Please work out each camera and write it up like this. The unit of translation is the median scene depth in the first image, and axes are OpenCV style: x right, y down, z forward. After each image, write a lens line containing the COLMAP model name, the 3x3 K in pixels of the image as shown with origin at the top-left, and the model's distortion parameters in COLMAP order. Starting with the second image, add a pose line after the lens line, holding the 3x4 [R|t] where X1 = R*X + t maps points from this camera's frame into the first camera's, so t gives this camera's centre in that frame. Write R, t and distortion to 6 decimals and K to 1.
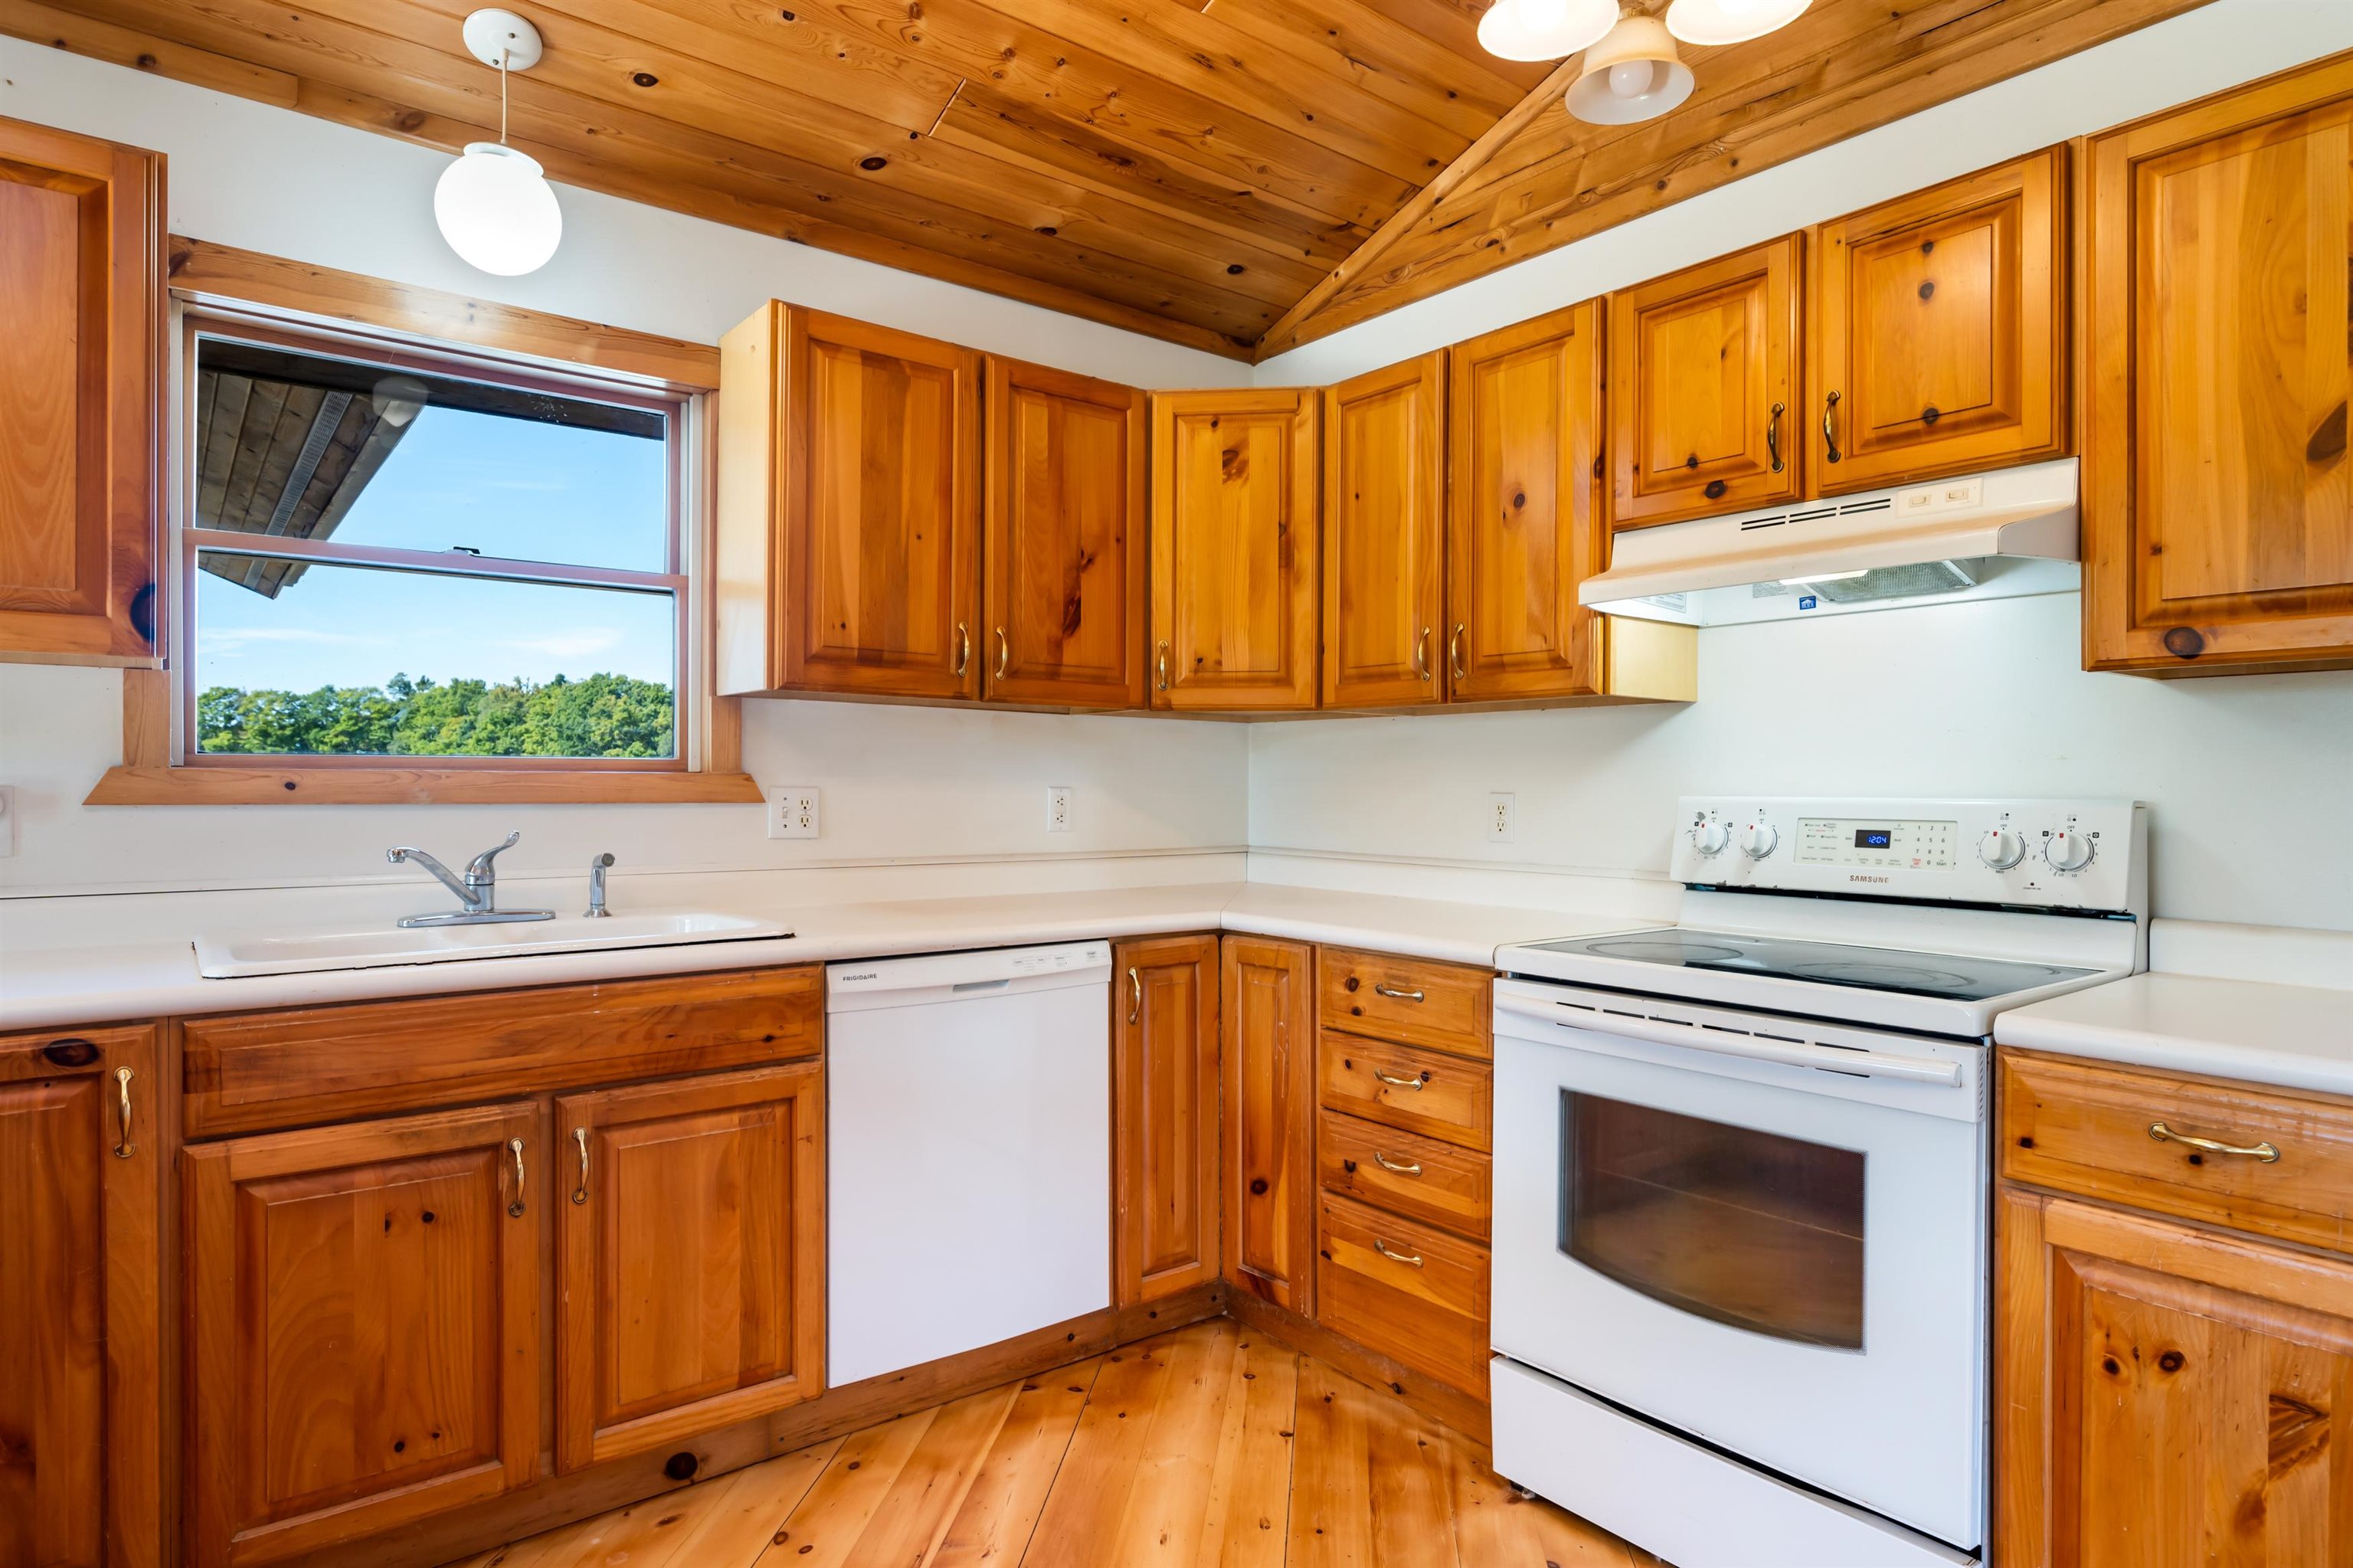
lens RADIAL K [[1314.4, 0, 1172.7], [0, 1314.4, 790.1], [0, 0, 1]] dist [0.000137, -0.000909]
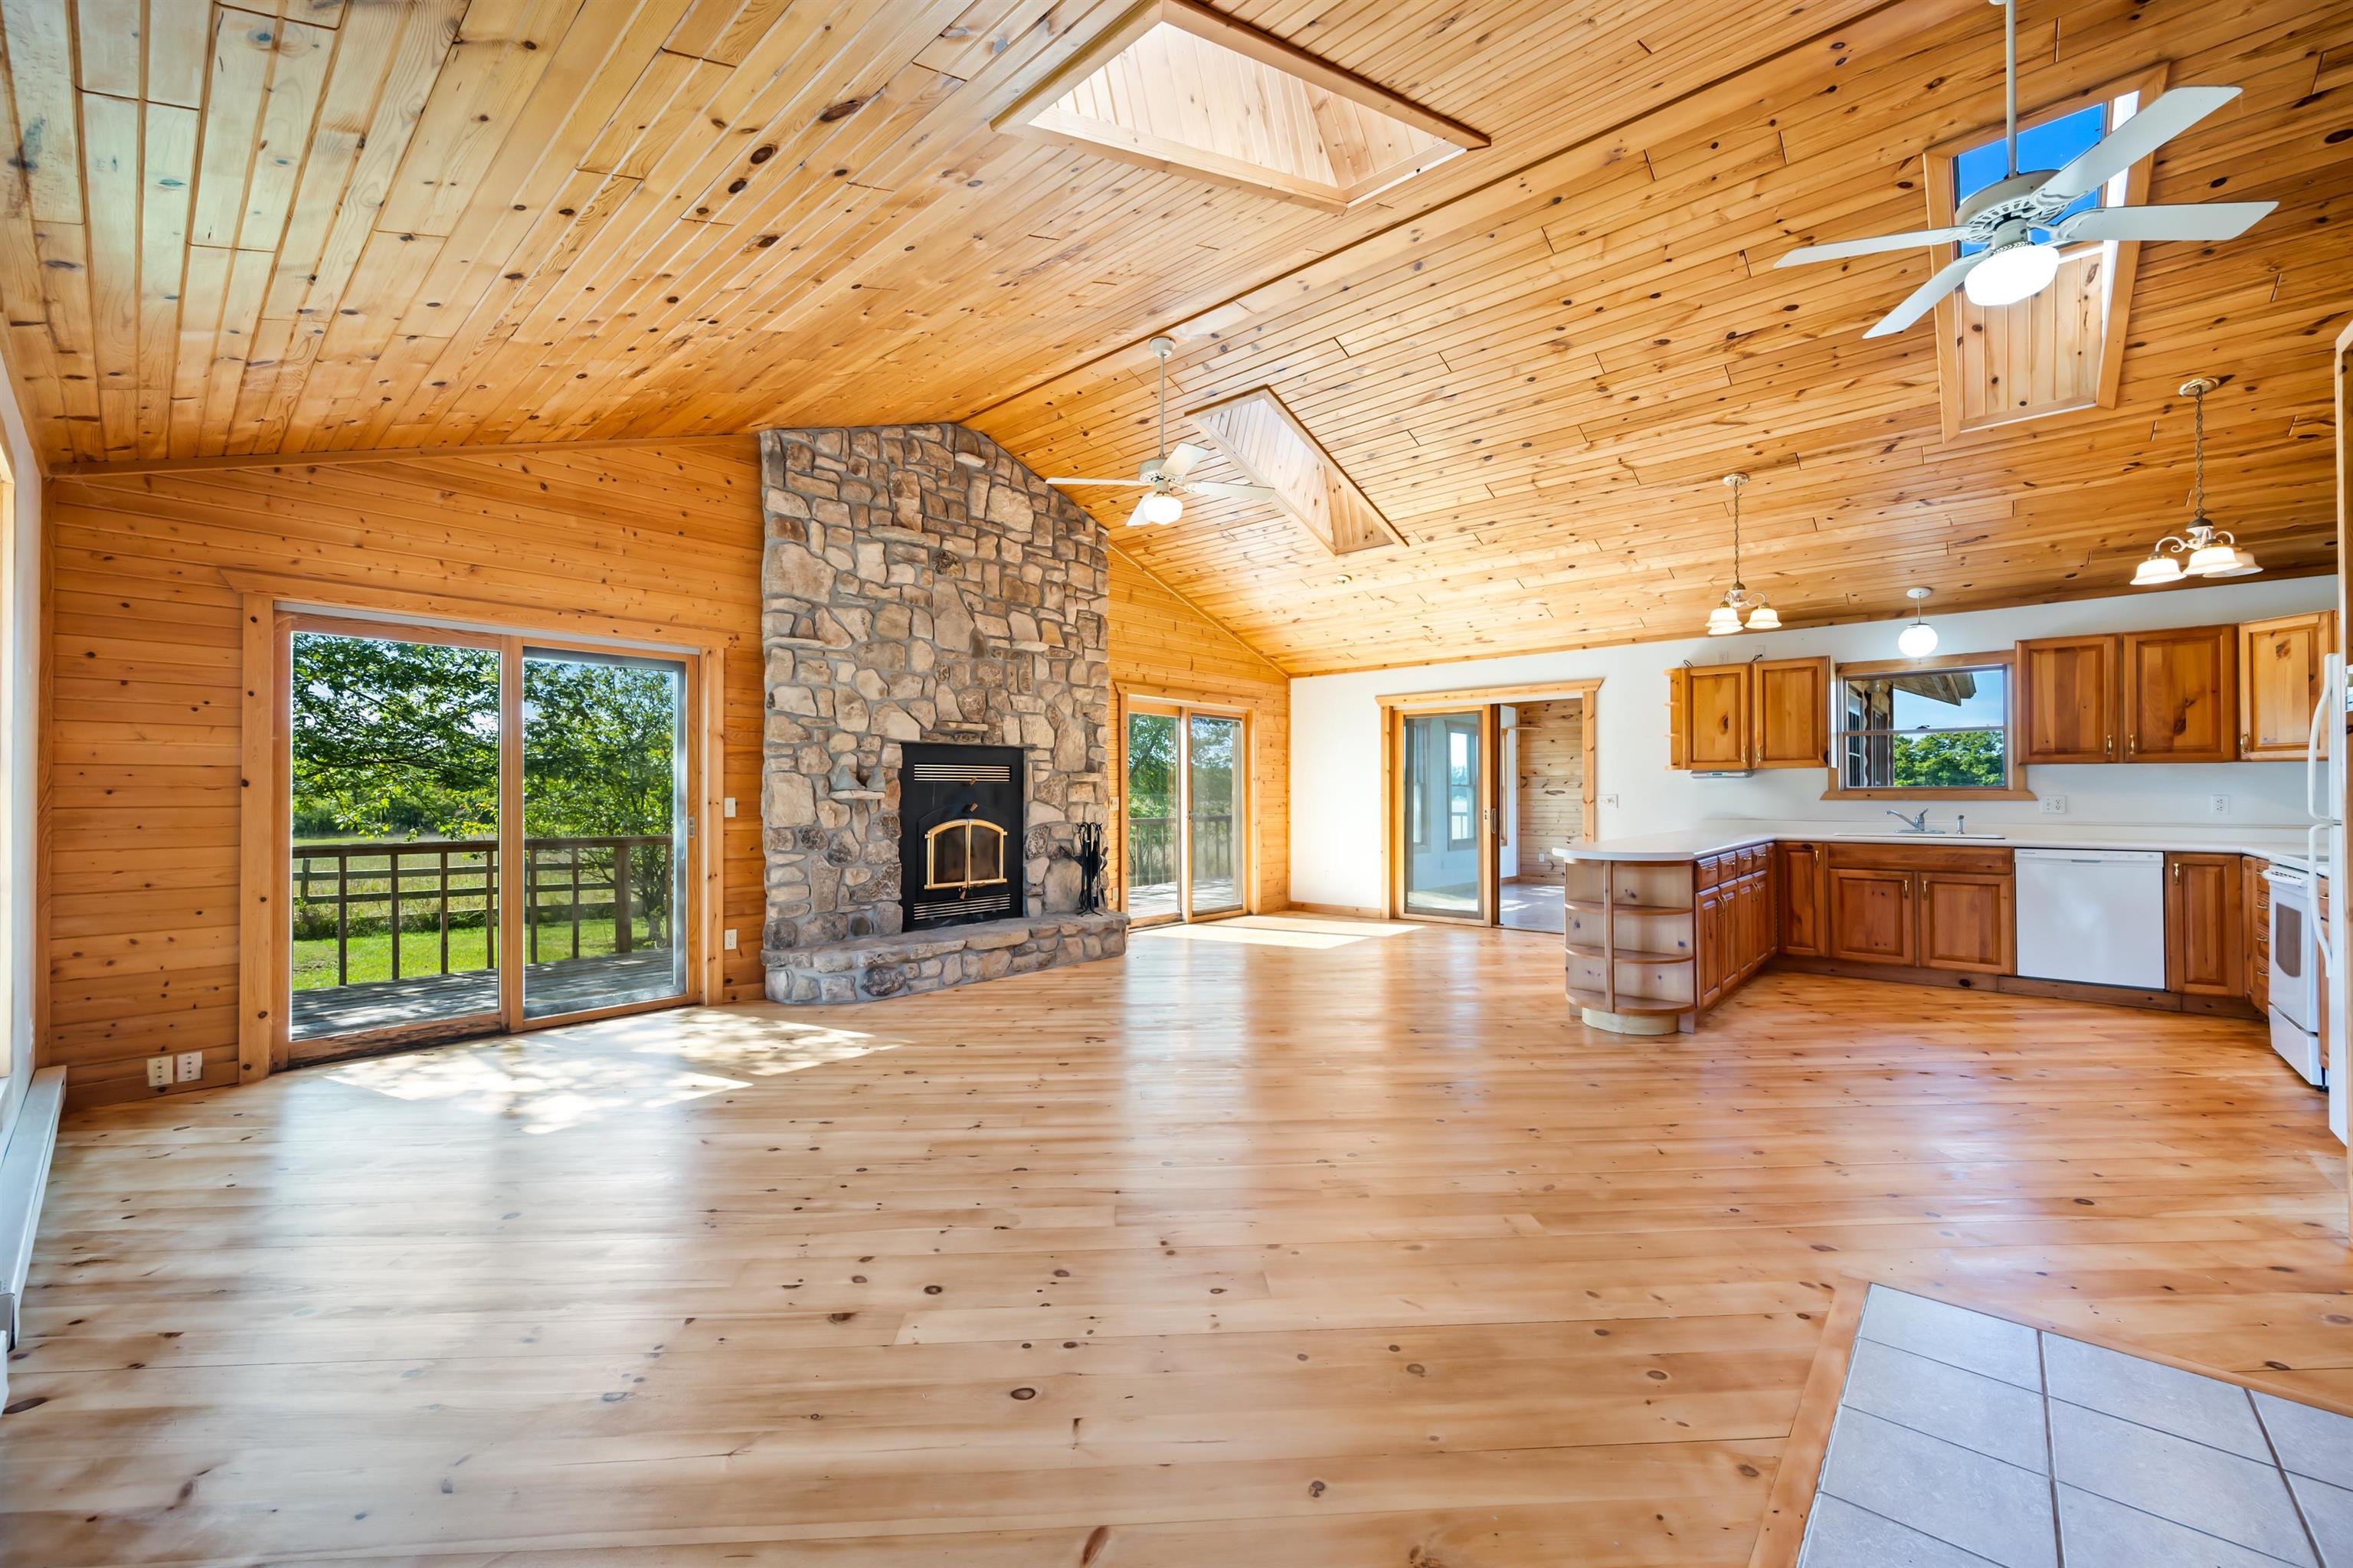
lens RADIAL K [[920.7, 0, 1176.2], [0, 920.7, 785.8], [0, 0, 1]] dist [0.000432, -0.001125]
pose [[0.180168, -0.013707, -0.983540, 1.553297], [-0.000476, 0.999902, -0.014022, 0.007714], [0.983636, 0.002994, 0.180144, -1.427969]]
